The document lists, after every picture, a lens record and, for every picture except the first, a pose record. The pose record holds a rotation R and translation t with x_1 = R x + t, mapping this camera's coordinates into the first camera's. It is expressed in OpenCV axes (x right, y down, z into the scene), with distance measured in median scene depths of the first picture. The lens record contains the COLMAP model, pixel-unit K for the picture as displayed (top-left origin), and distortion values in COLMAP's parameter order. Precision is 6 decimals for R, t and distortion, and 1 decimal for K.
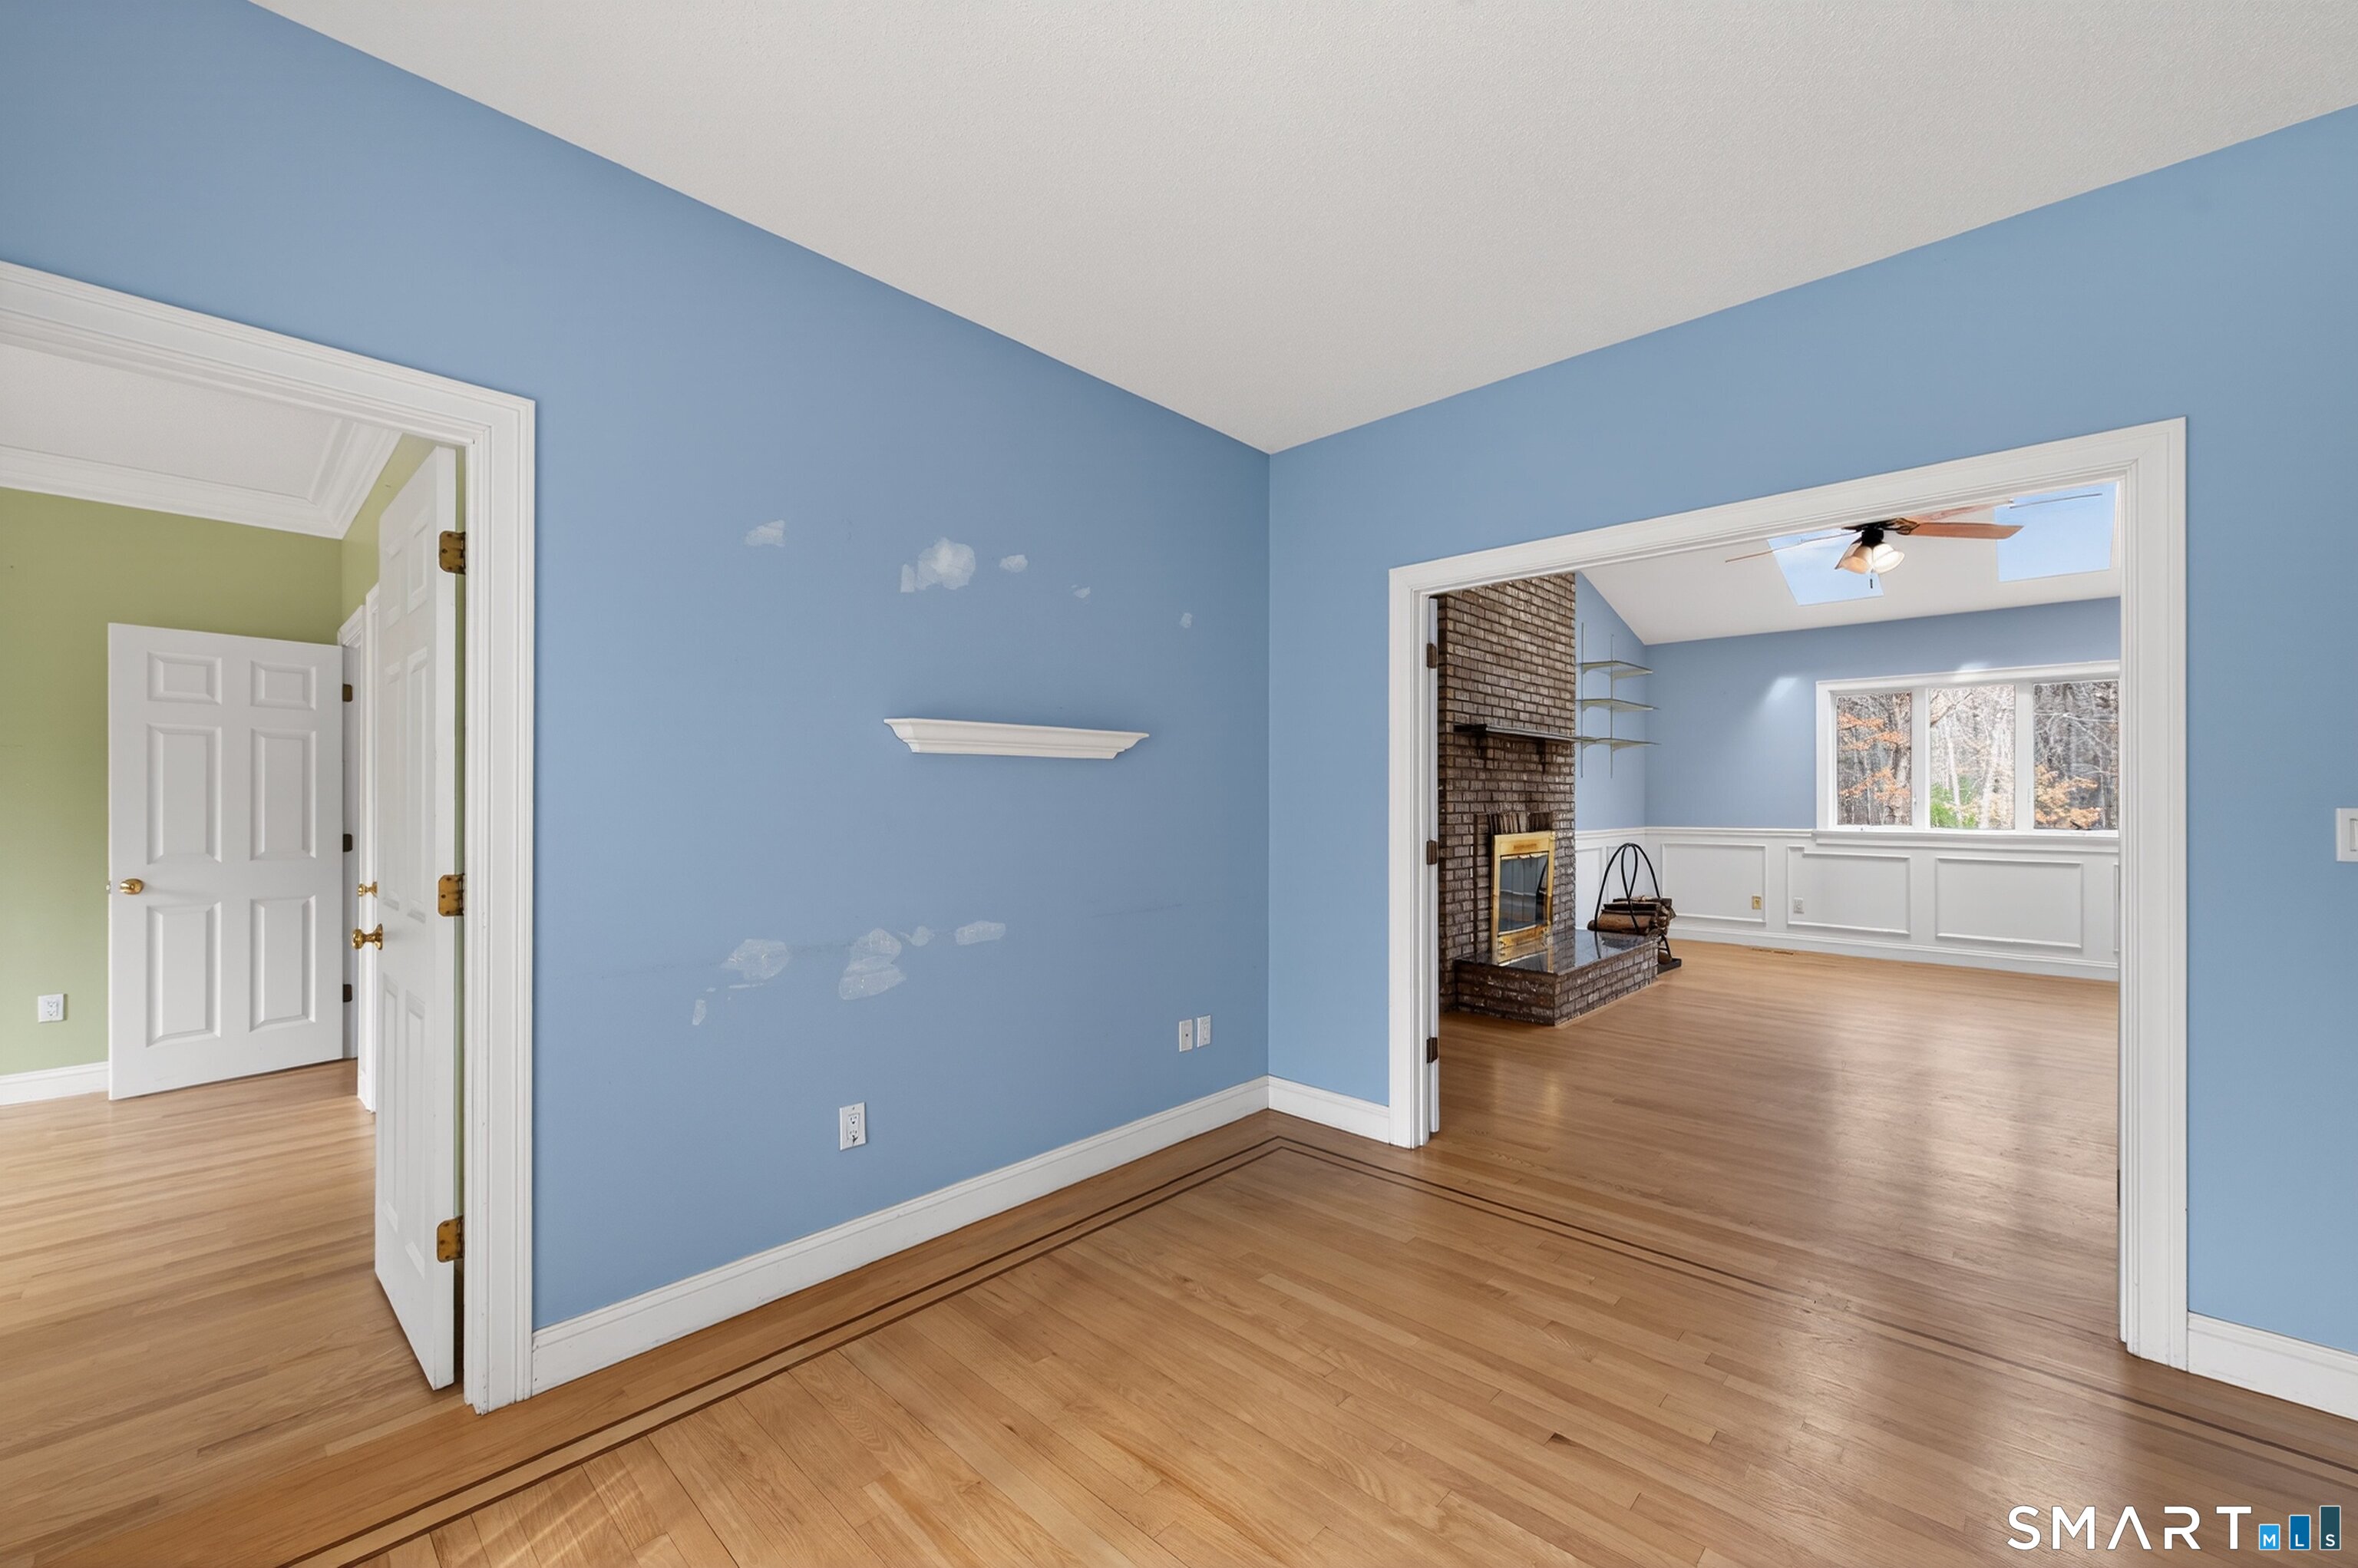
lens RADIAL K [[924.7, 0, 1182.1], [0, 924.7, 801.8], [0, 0, 1]] dist [-0.000844, -0.000130]
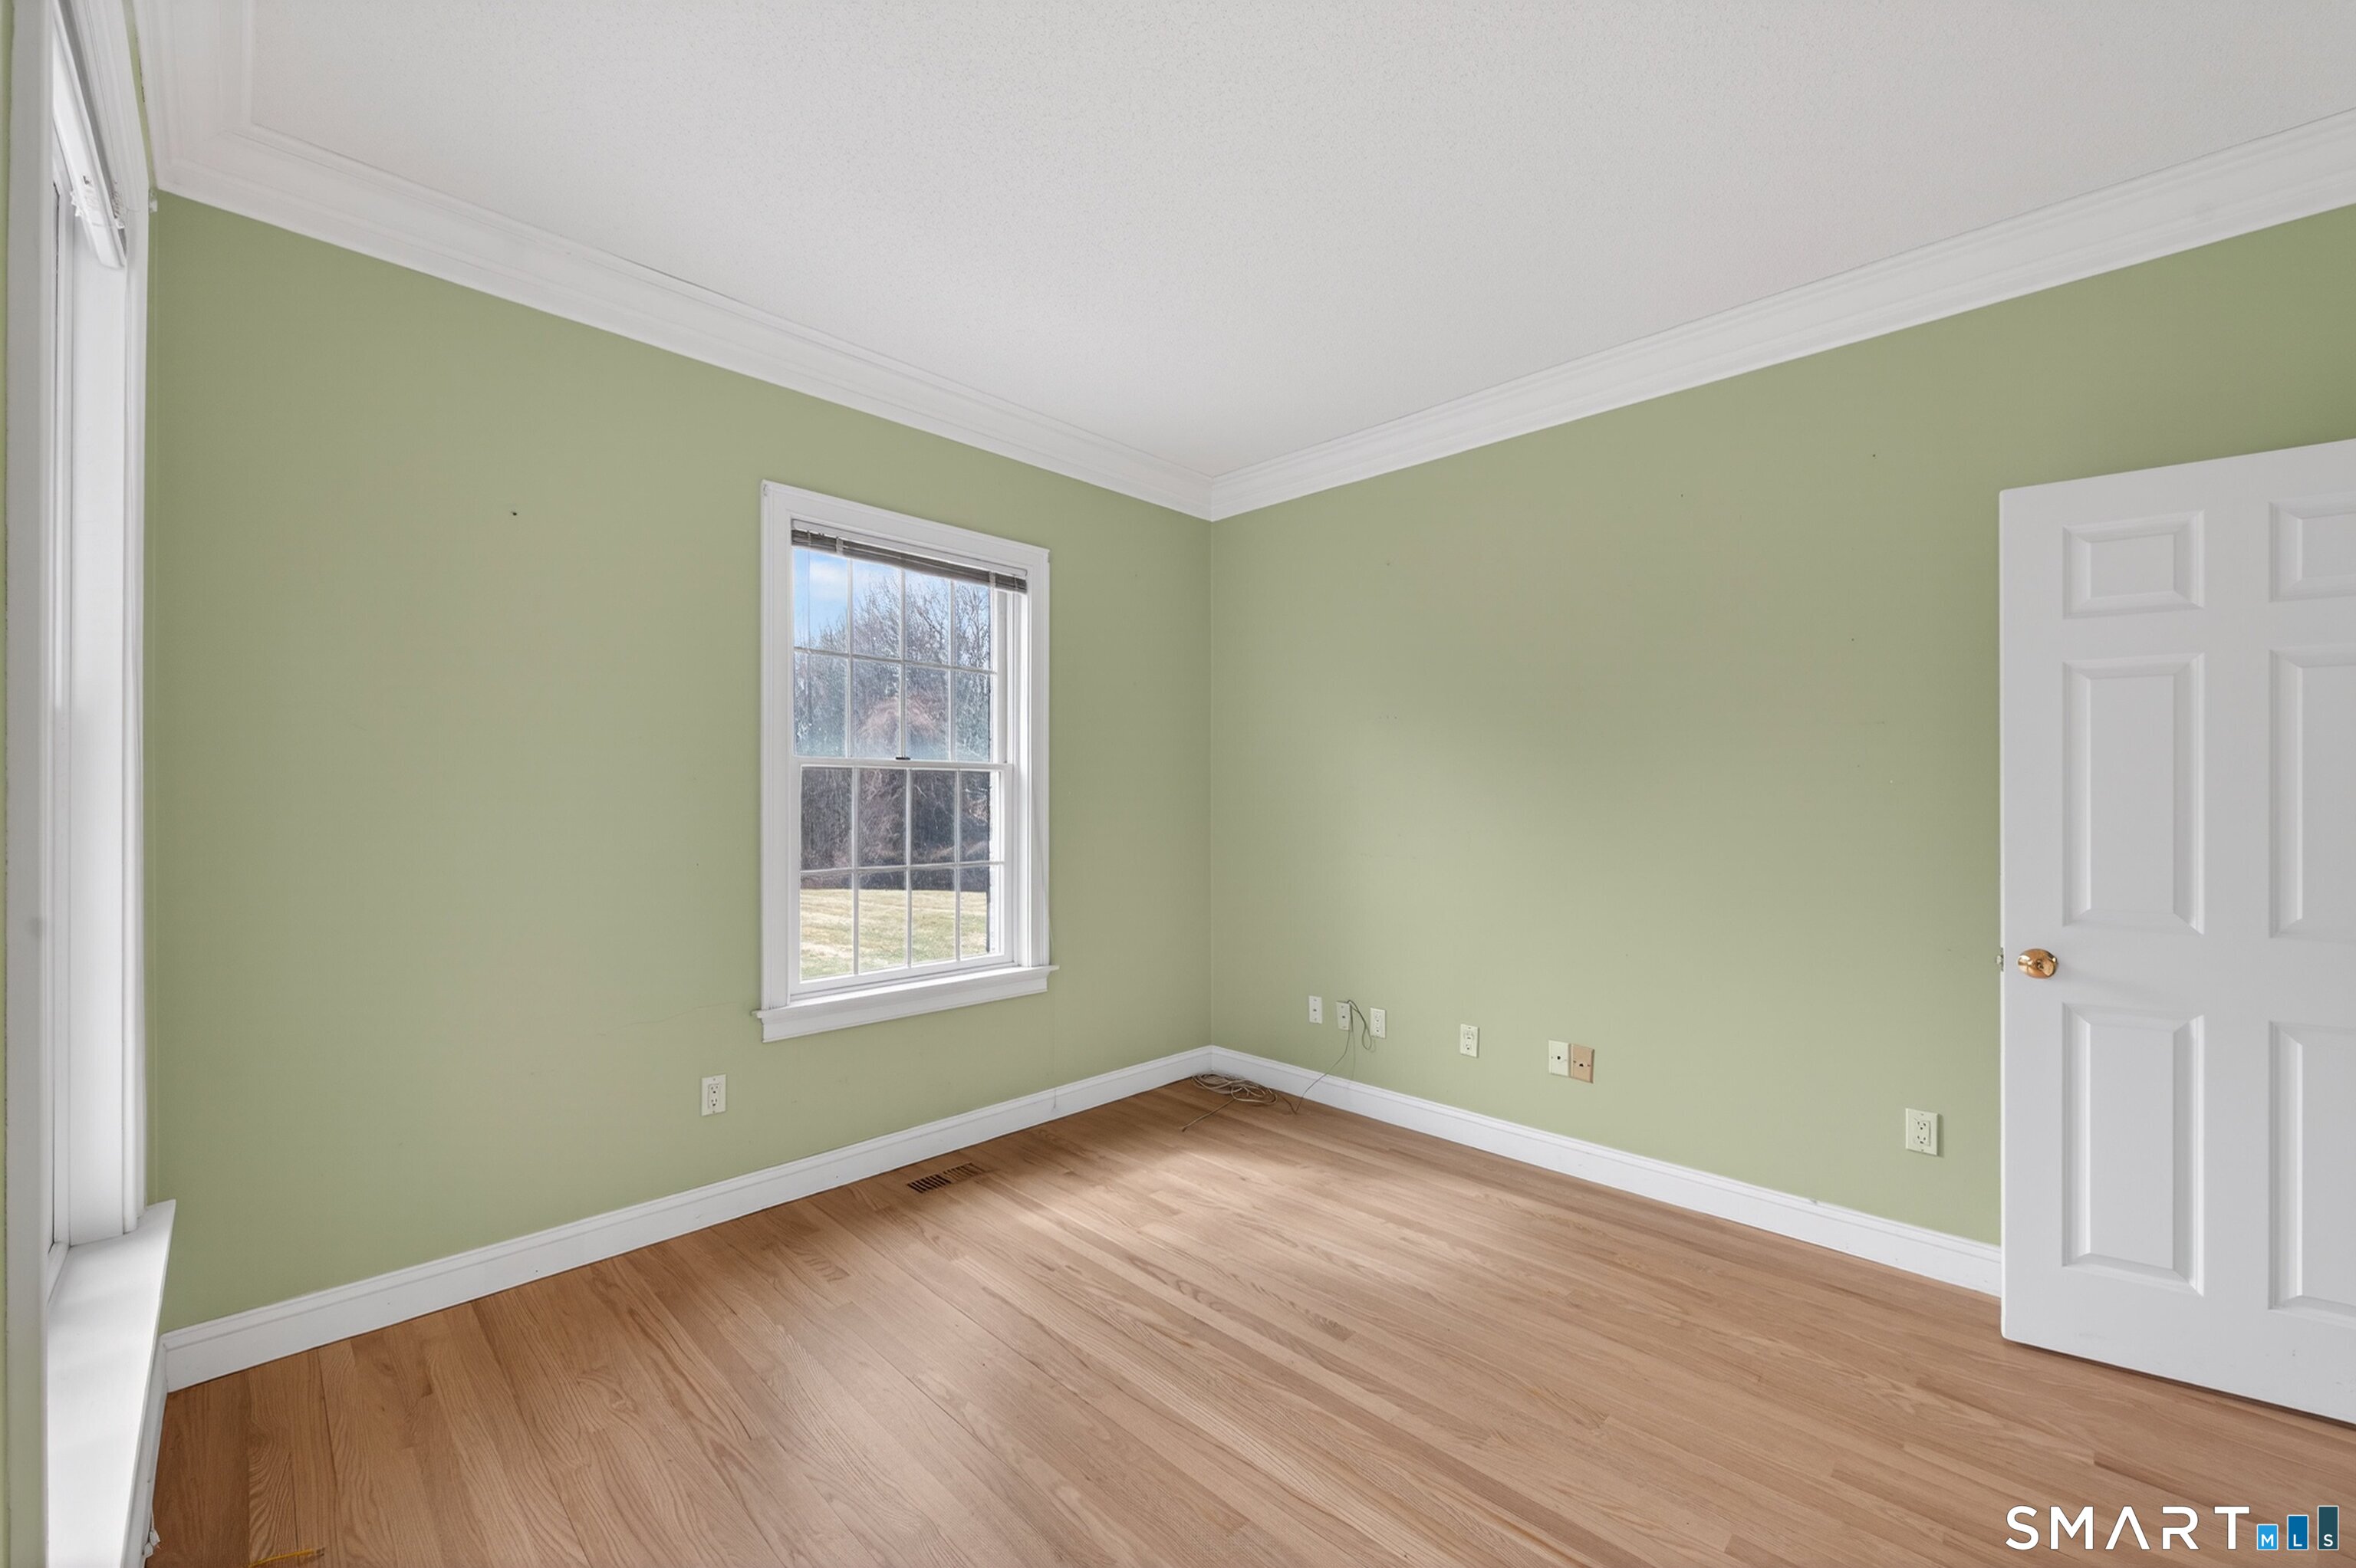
lens RADIAL K [[929.9, 0, 1178.0], [0, 929.9, 784.0], [0, 0, 1]] dist [-0.002256, -0.000317]
pose [[-0.023375, -0.003936, -0.999719, -0.568085], [-0.003951, 0.999985, -0.003844, -0.009156], [0.999719, 0.003860, -0.023390, 0.497078]]
